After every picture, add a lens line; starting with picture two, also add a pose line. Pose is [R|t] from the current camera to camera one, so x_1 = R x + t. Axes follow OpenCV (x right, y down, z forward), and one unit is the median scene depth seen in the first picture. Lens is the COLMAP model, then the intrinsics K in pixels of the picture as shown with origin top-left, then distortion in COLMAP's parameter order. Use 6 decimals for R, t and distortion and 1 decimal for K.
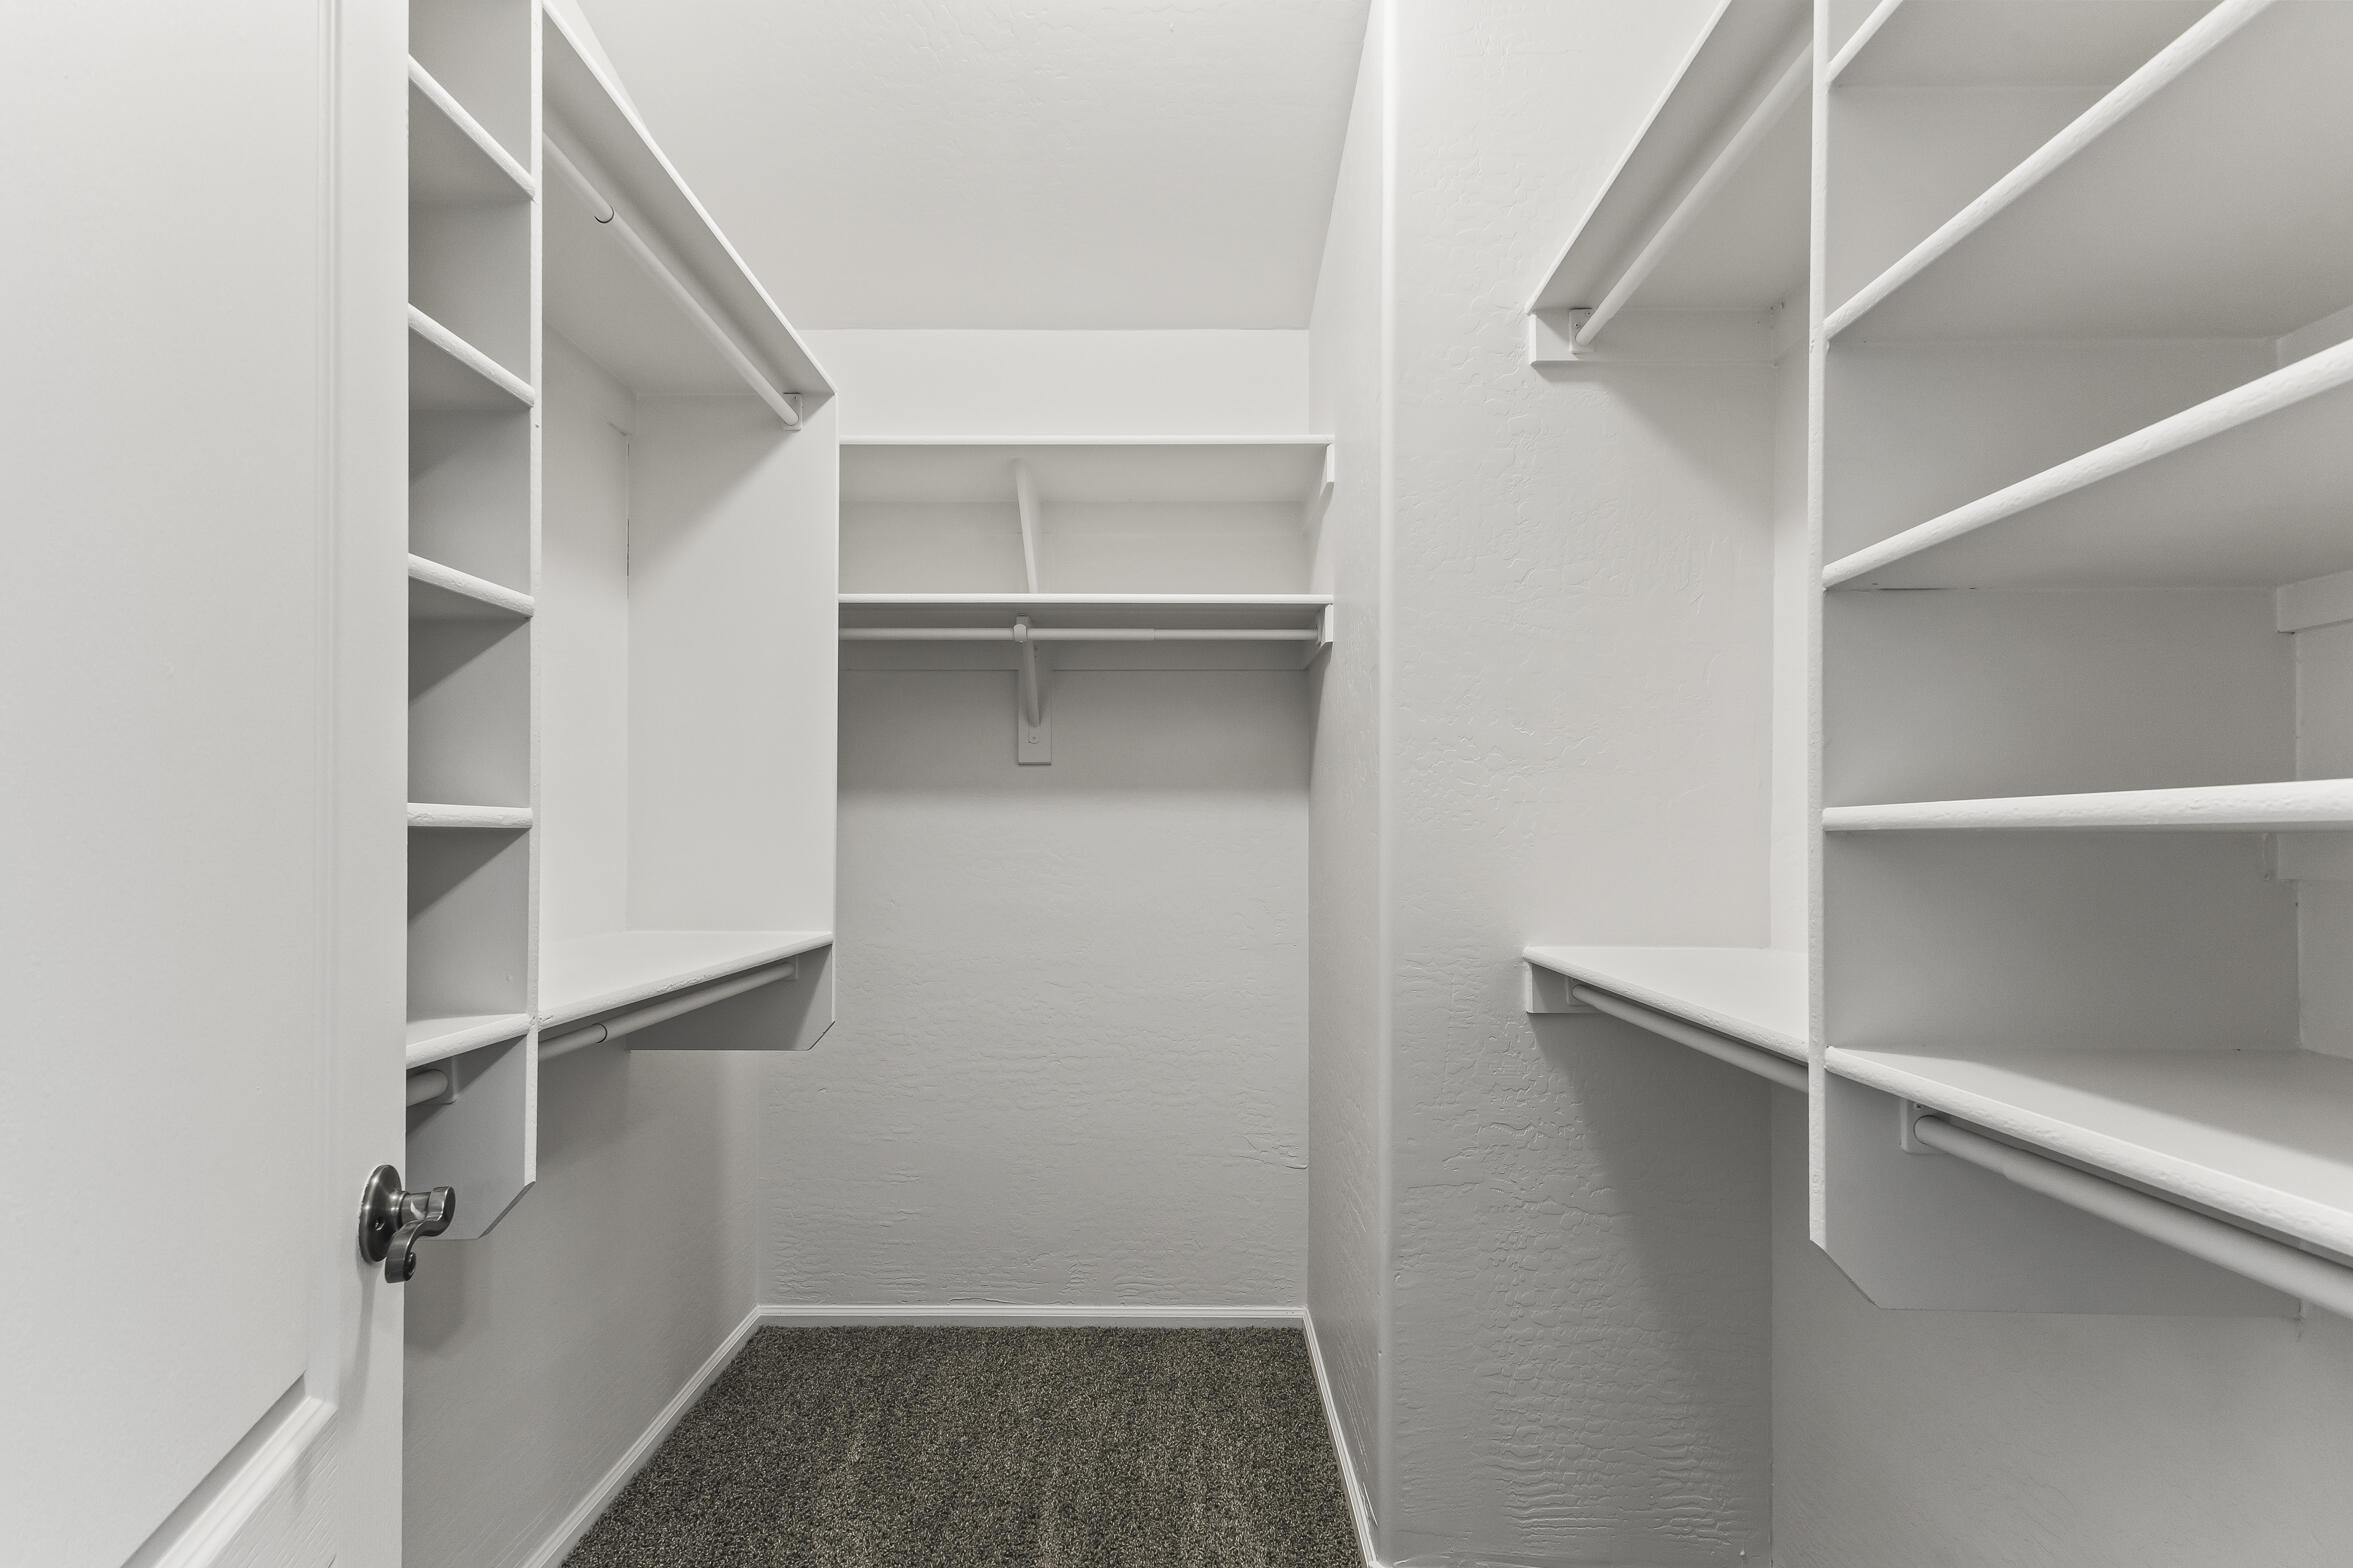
lens RADIAL K [[1073.8, 0, 1169.2], [0, 1073.8, 830.2], [0, 0, 1]] dist [0.002808, 0.000255]
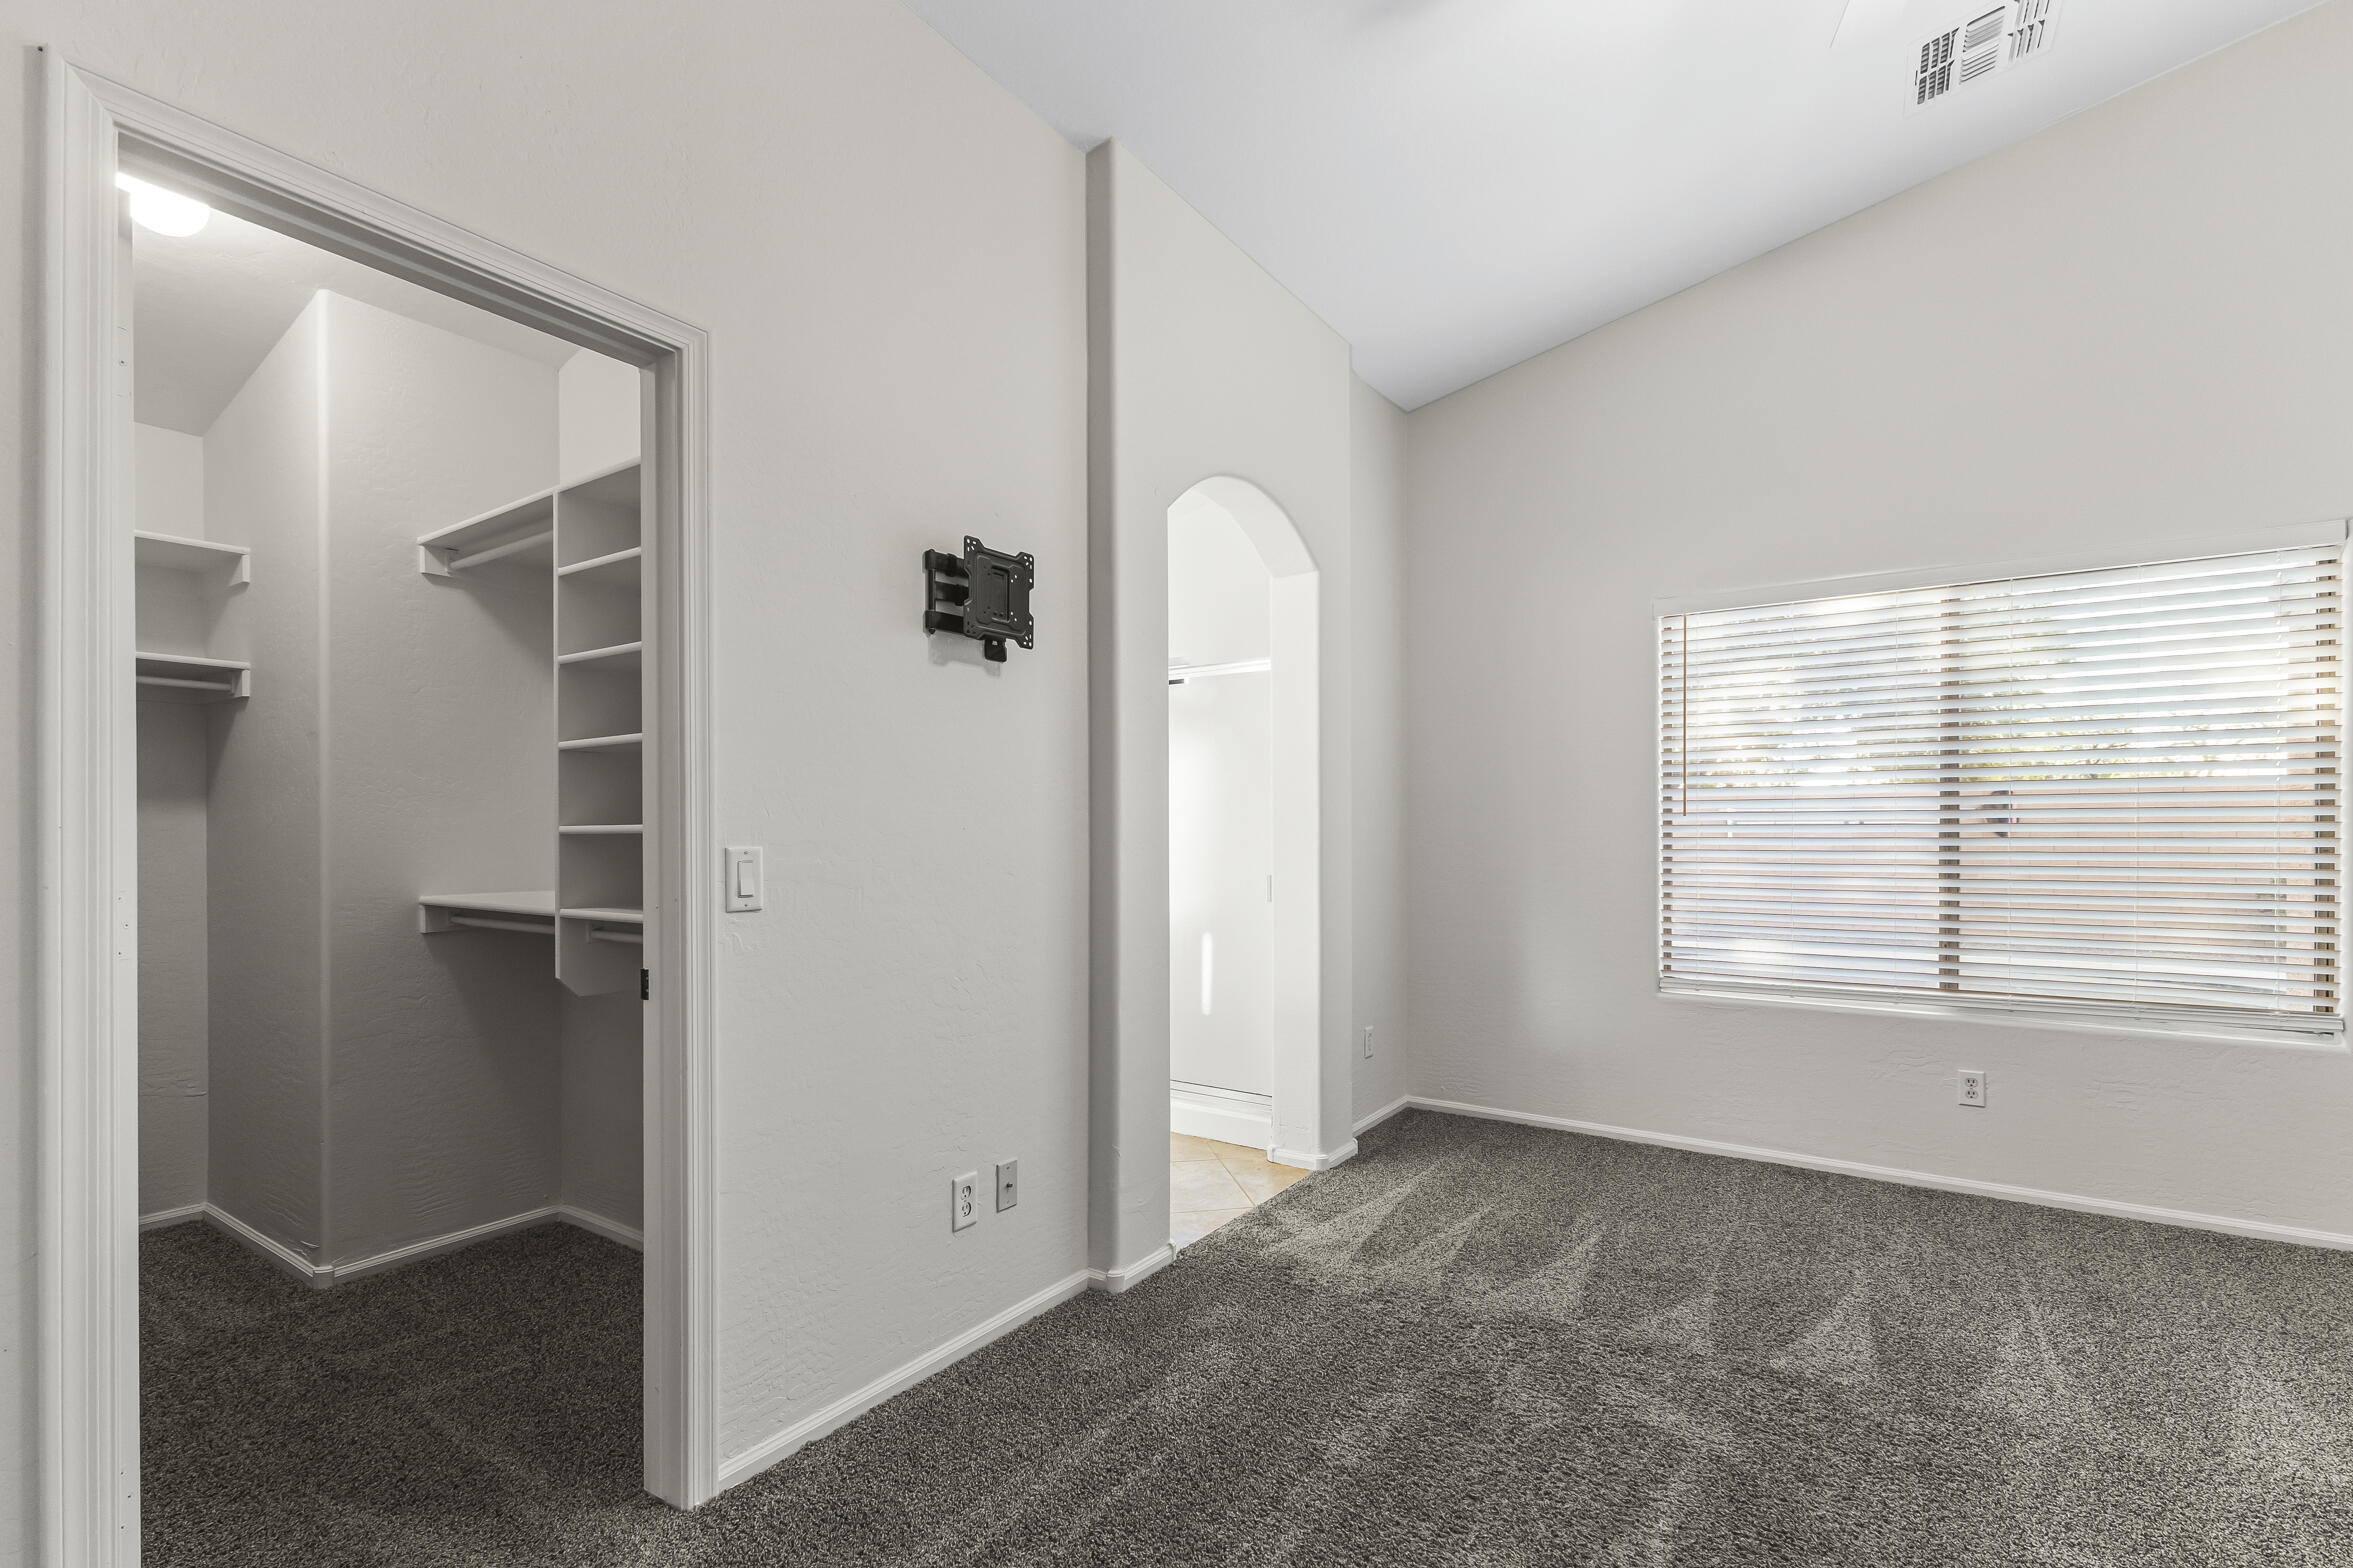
lens RADIAL K [[1073.8, 0, 1169.2], [0, 1073.8, 830.2], [0, 0, 1]] dist [0.002808, 0.000255]
pose [[0.555773, -0.006511, 0.831308, -0.470021], [-0.001511, 0.999960, 0.008842, -0.020814], [-0.831333, -0.006170, 0.555741, -1.049404]]
